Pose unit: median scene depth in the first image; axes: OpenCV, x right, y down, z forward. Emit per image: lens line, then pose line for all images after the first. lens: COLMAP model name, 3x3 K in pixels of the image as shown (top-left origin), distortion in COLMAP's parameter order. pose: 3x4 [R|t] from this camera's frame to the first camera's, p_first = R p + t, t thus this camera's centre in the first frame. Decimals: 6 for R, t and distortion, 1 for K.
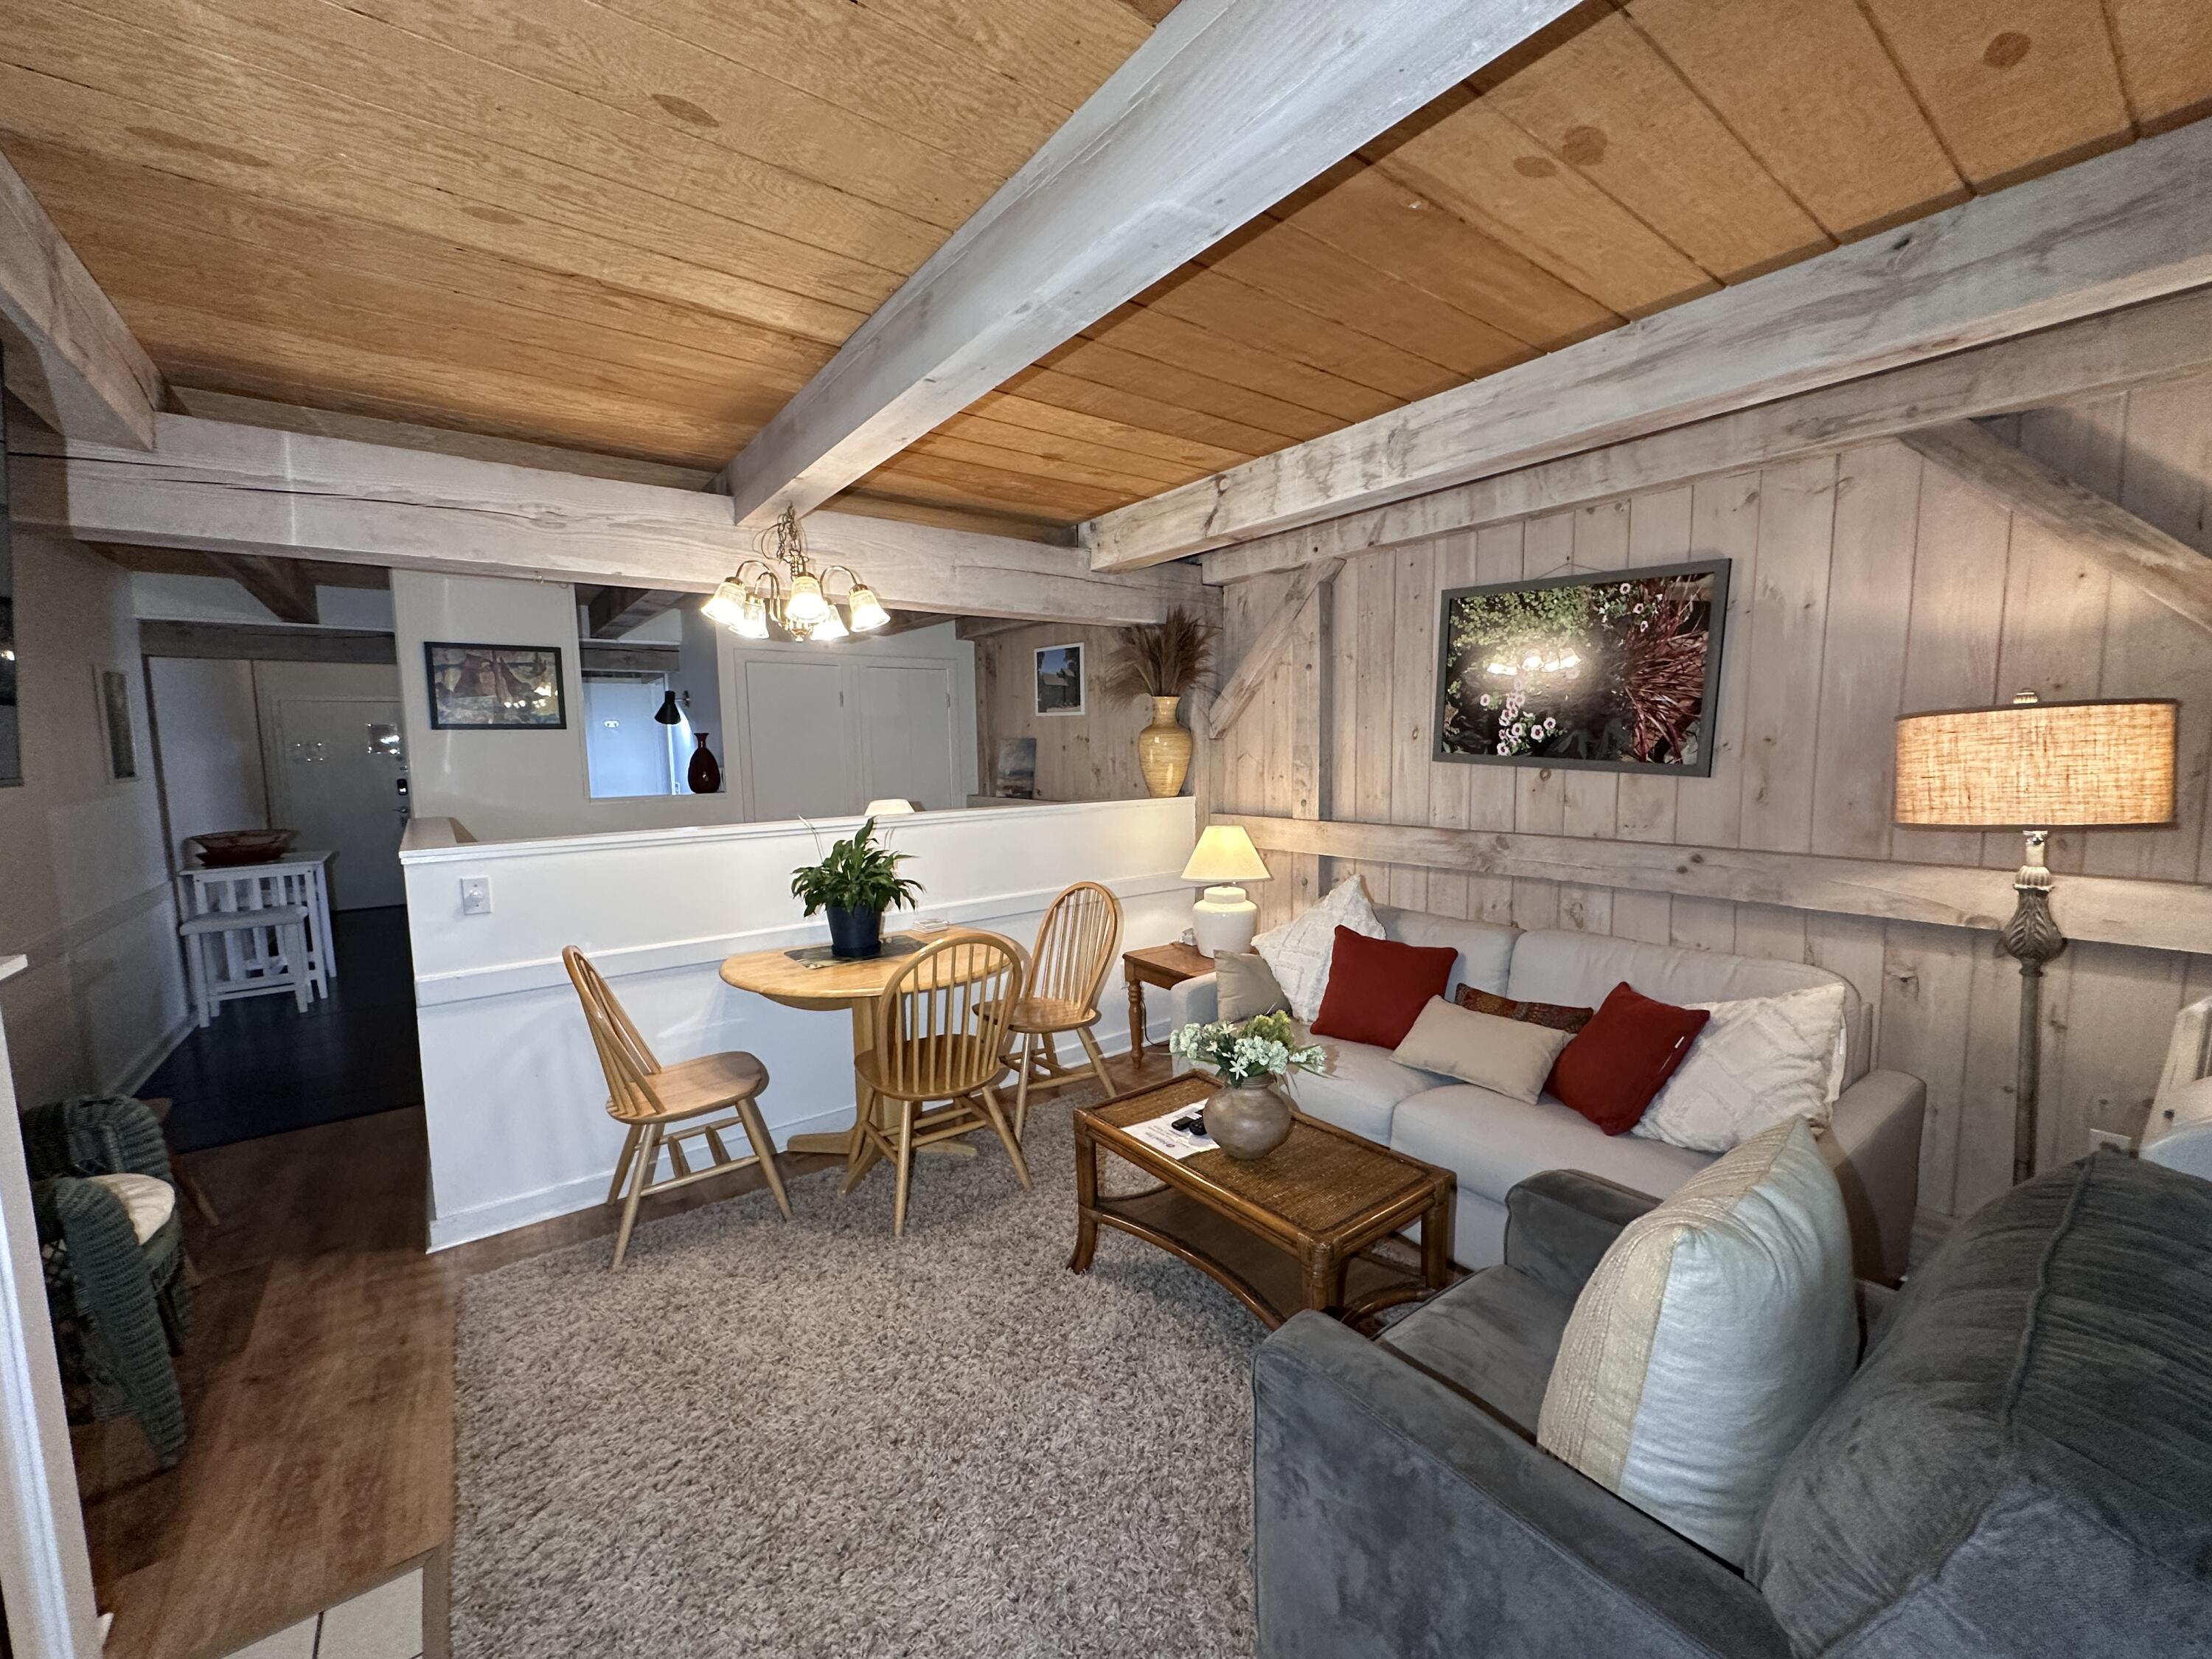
lens RADIAL K [[883.3, 0, 1106.2], [0, 883.3, 828.5], [0, 0, 1]] dist [-0.002058, 0.000095]
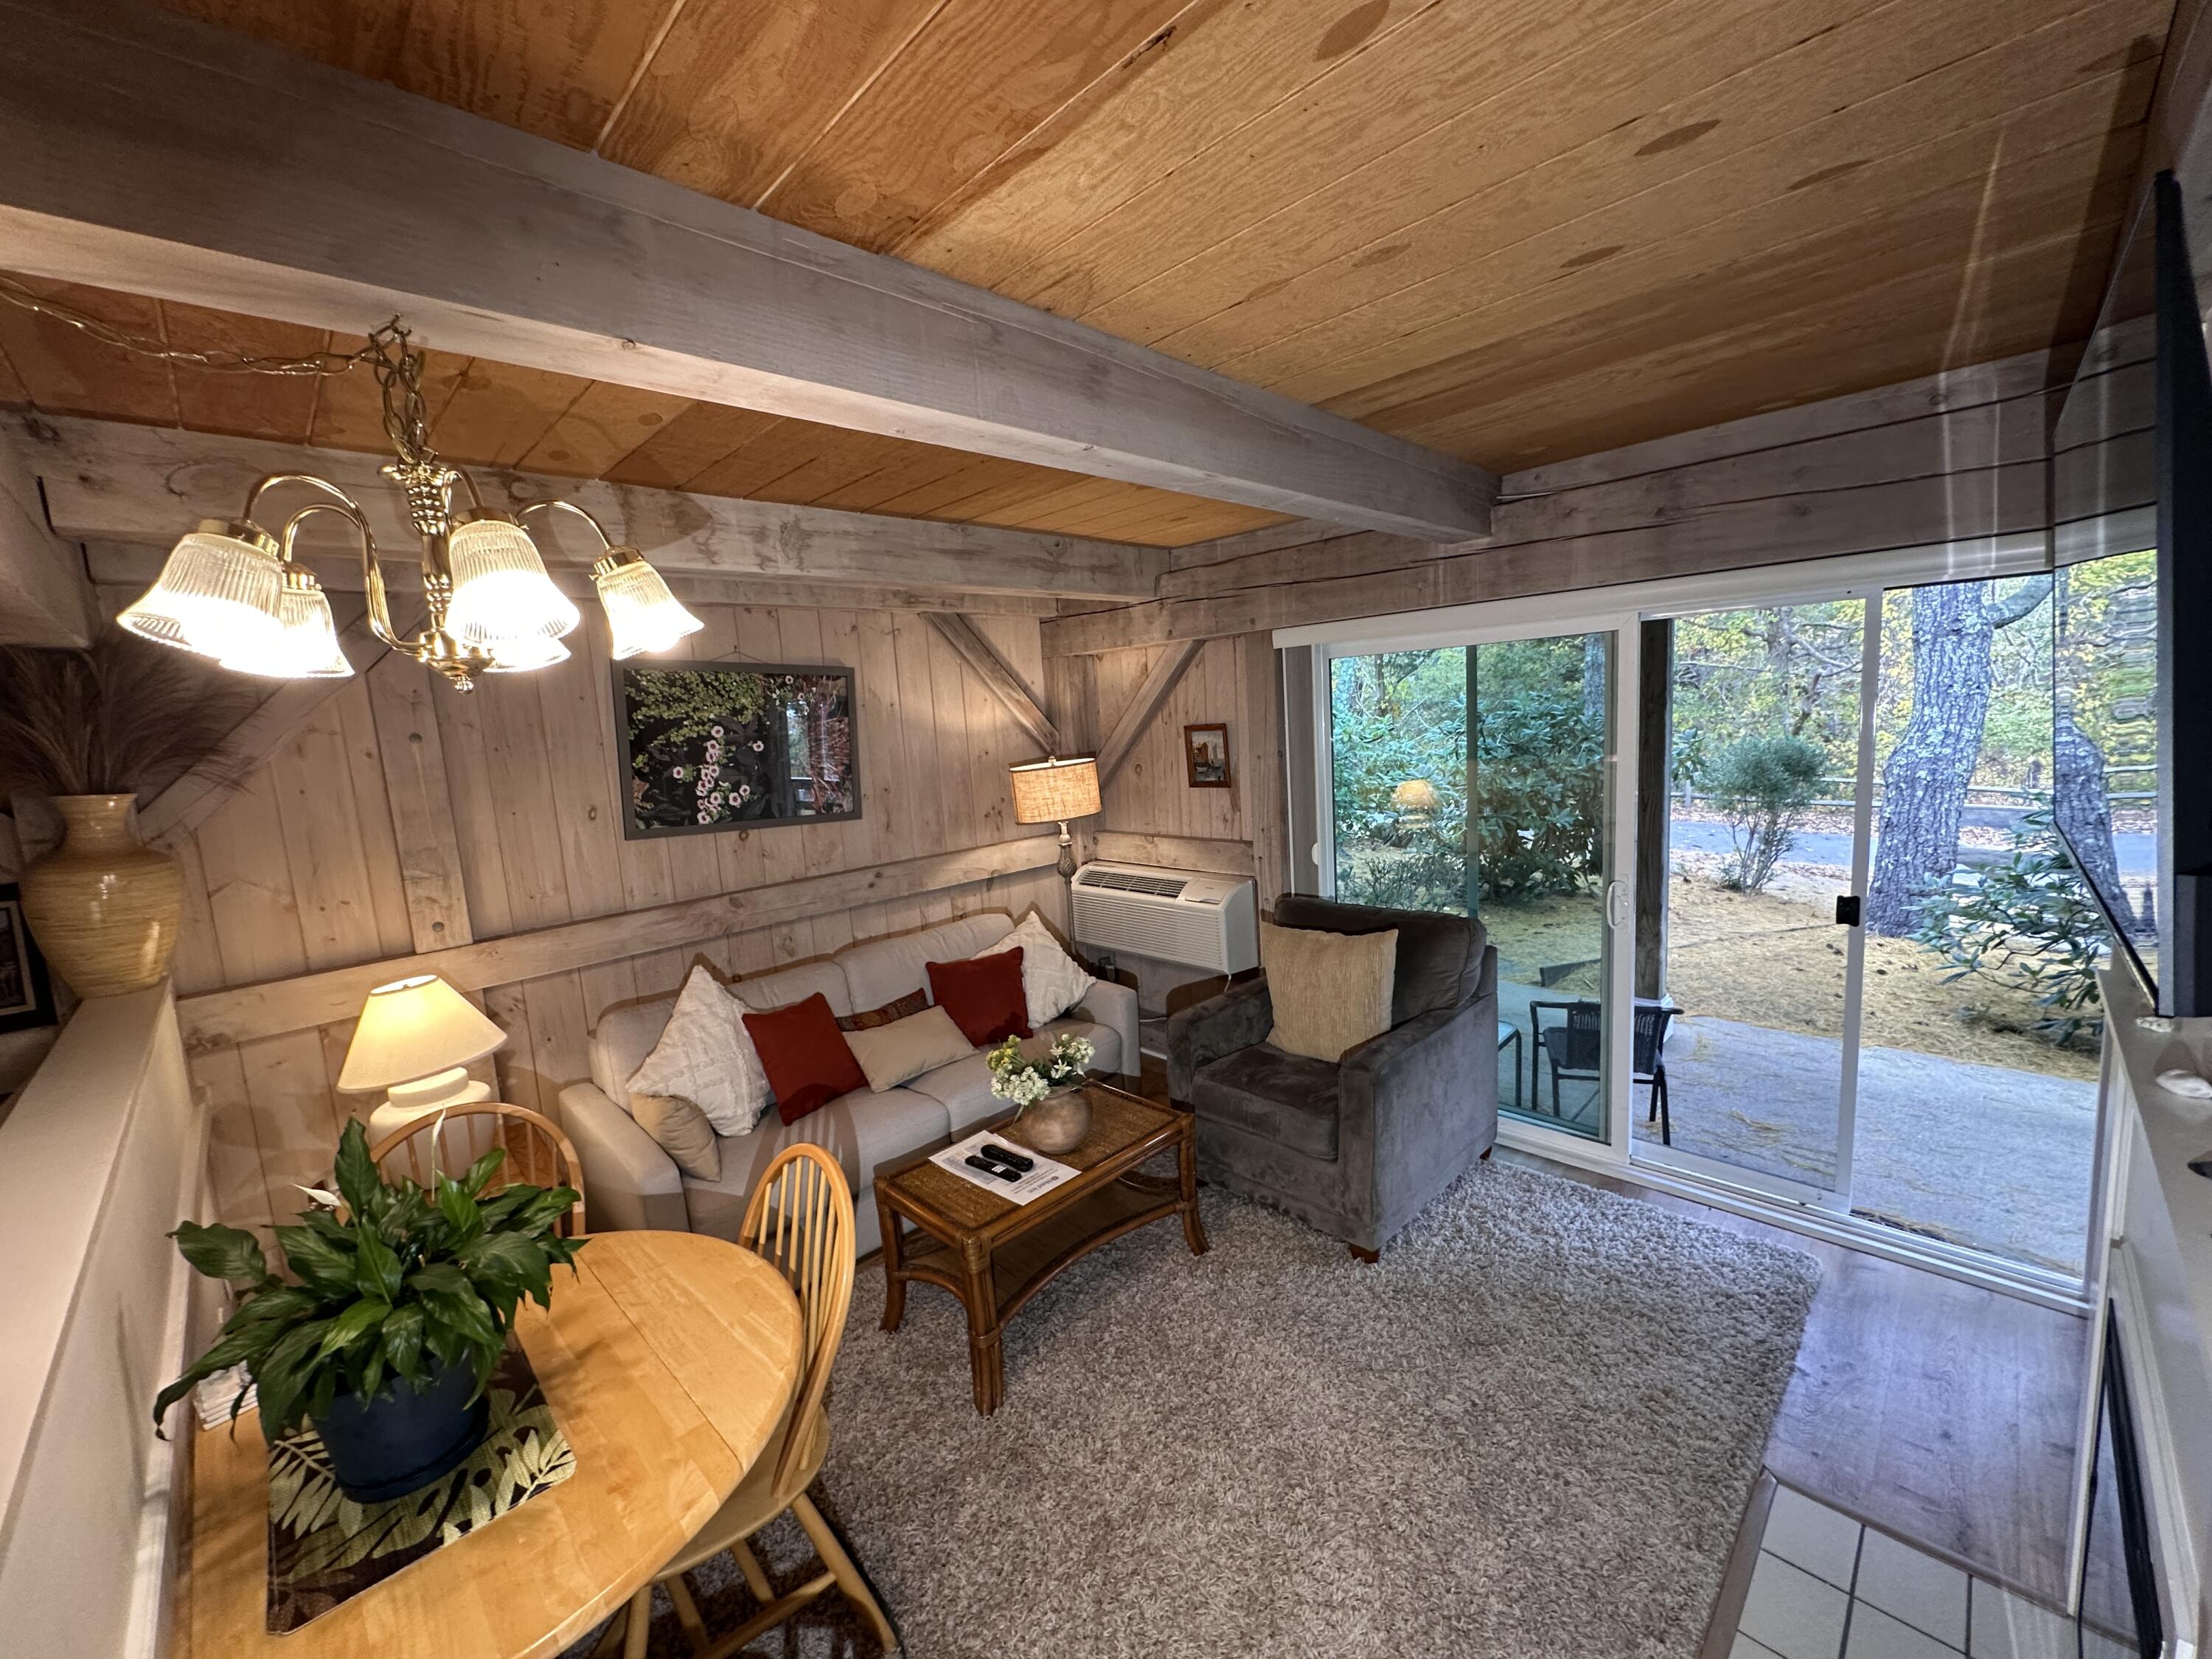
lens RADIAL K [[883.3, 0, 1103.9], [0, 883.3, 830.3], [0, 0, 1]] dist [-0.002058, 0.000095]
pose [[-0.129118, -0.103982, 0.986162, -0.729497], [0.160726, 0.979143, 0.124285, -0.145527], [-0.978517, 0.174550, -0.109712, 0.731961]]
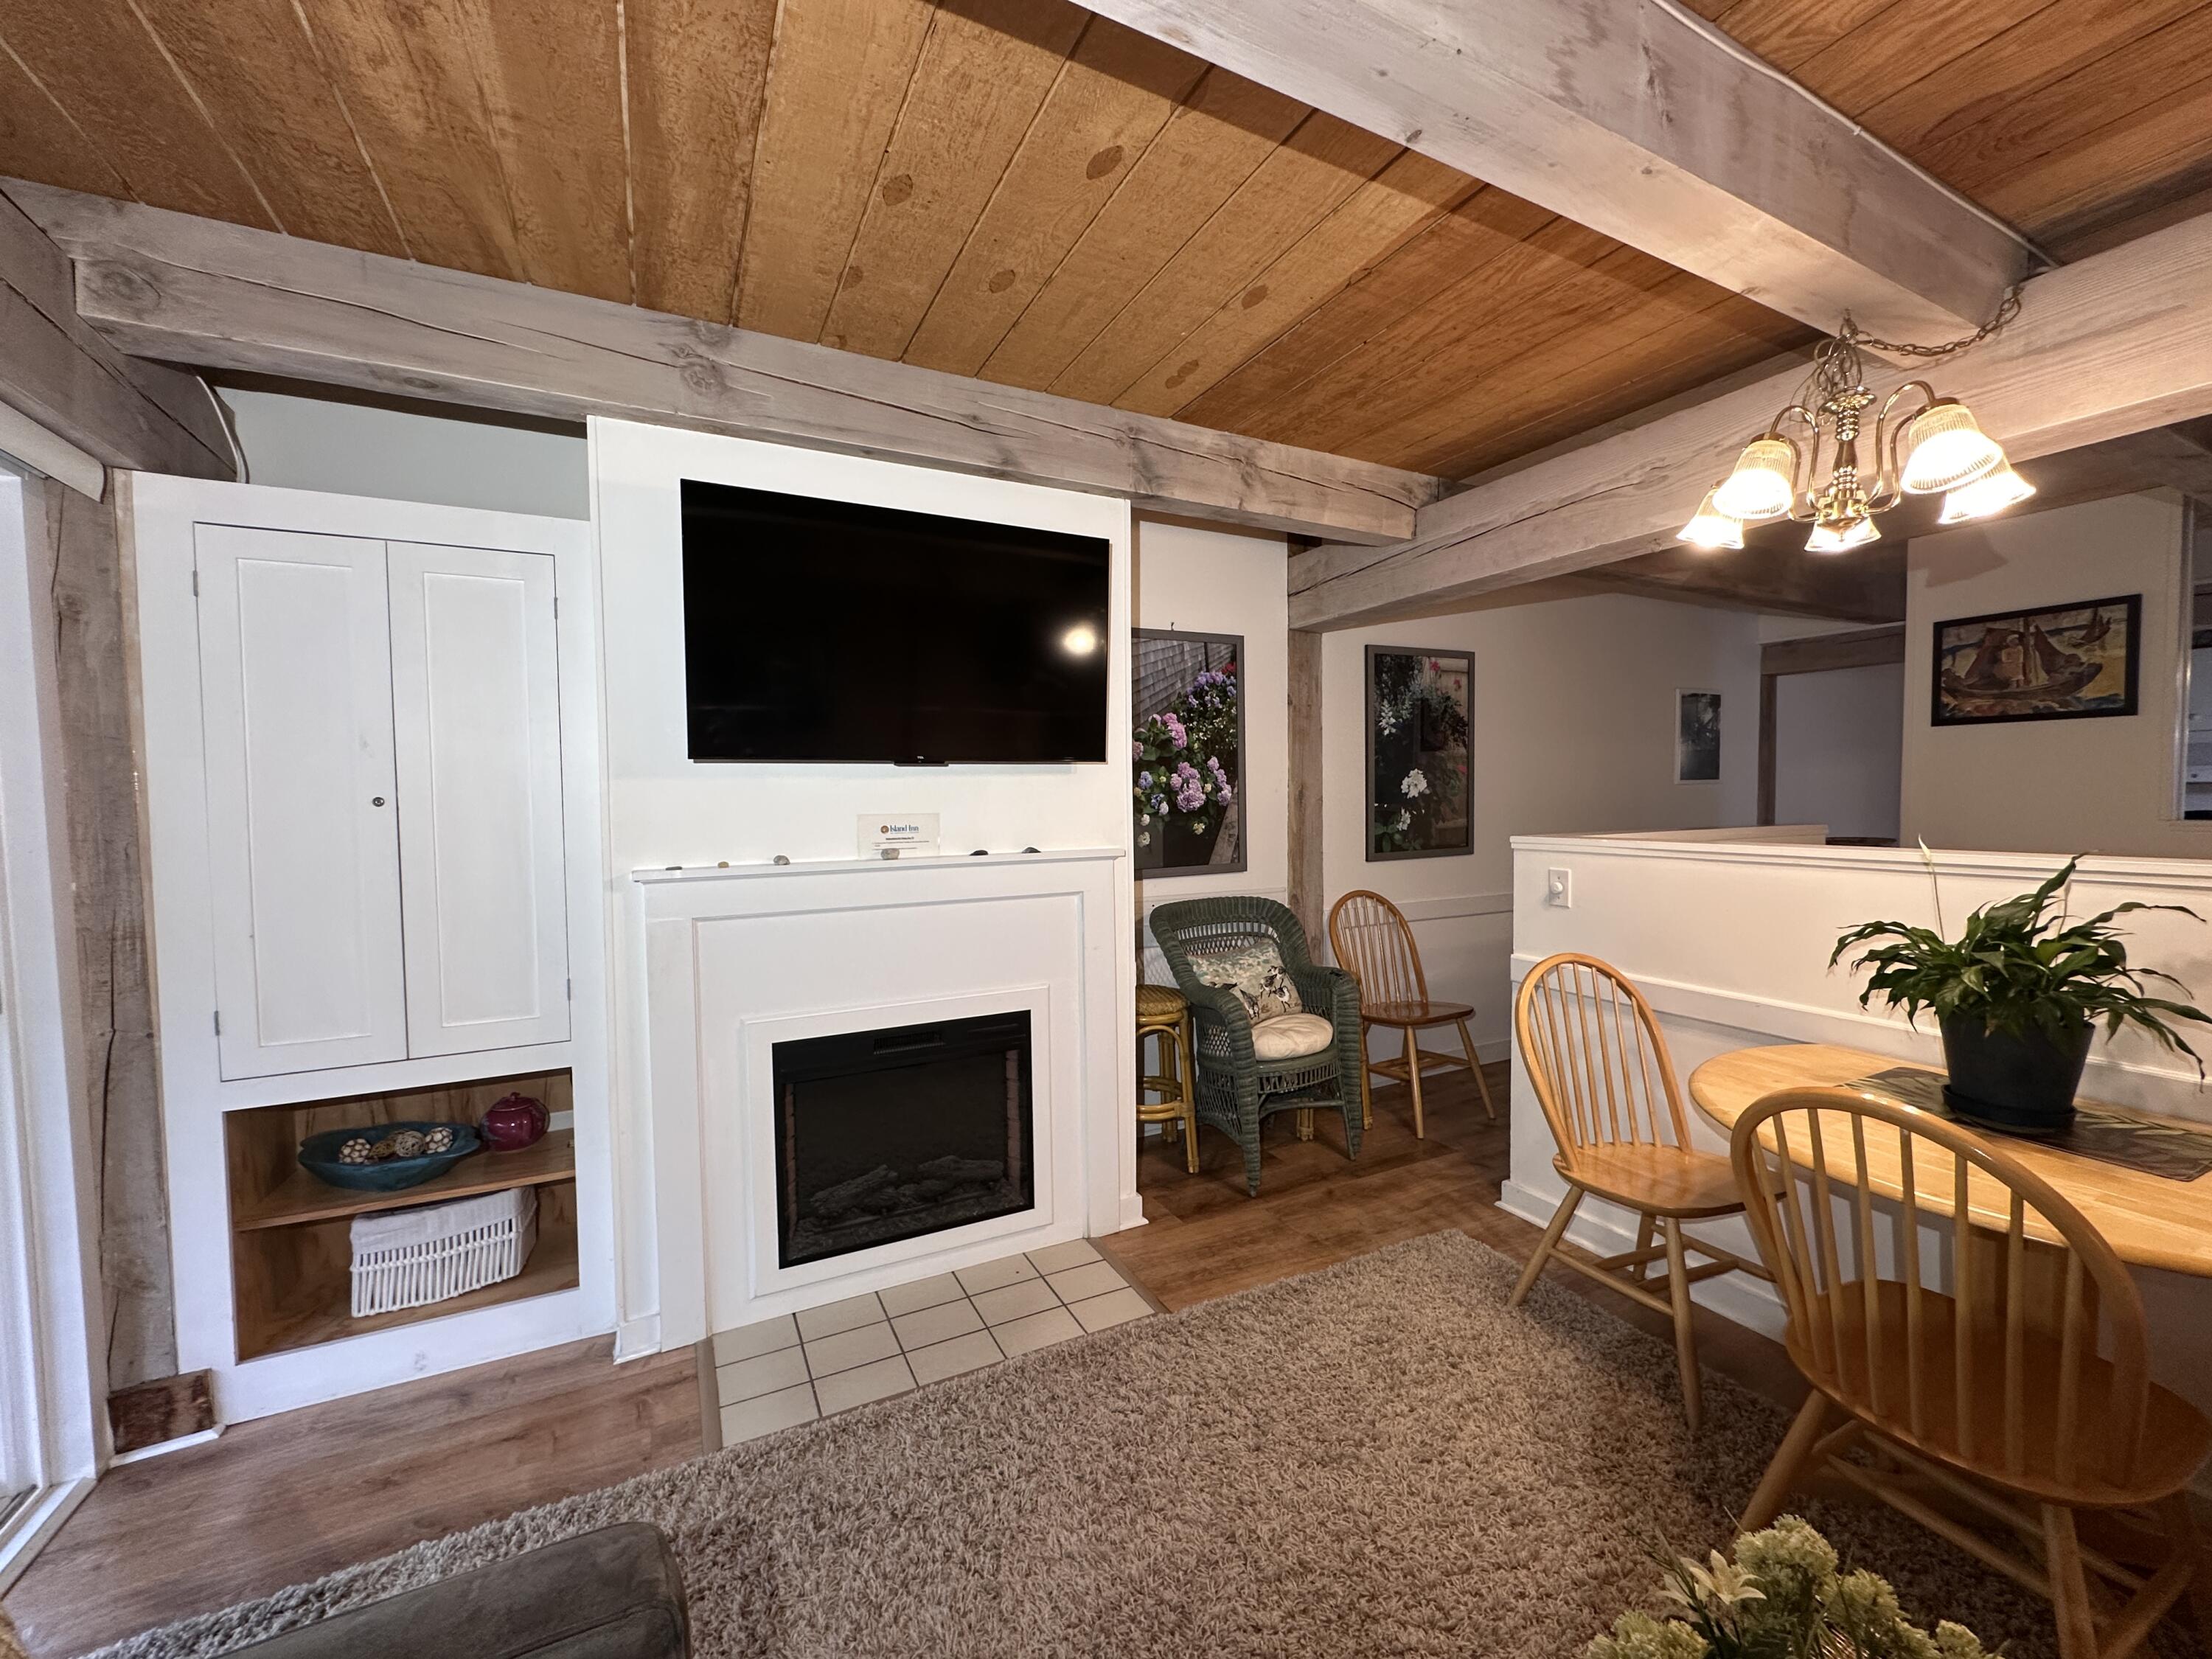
lens RADIAL K [[883.3, 0, 1109.5], [0, 883.3, 830.6], [0, 0, 1]] dist [-0.002058, 0.000095]
pose [[-0.174325, 0.059275, -0.982903, 0.309756], [-0.080025, 0.994032, 0.074139, -0.018930], [0.981431, 0.091581, -0.168541, 0.572182]]
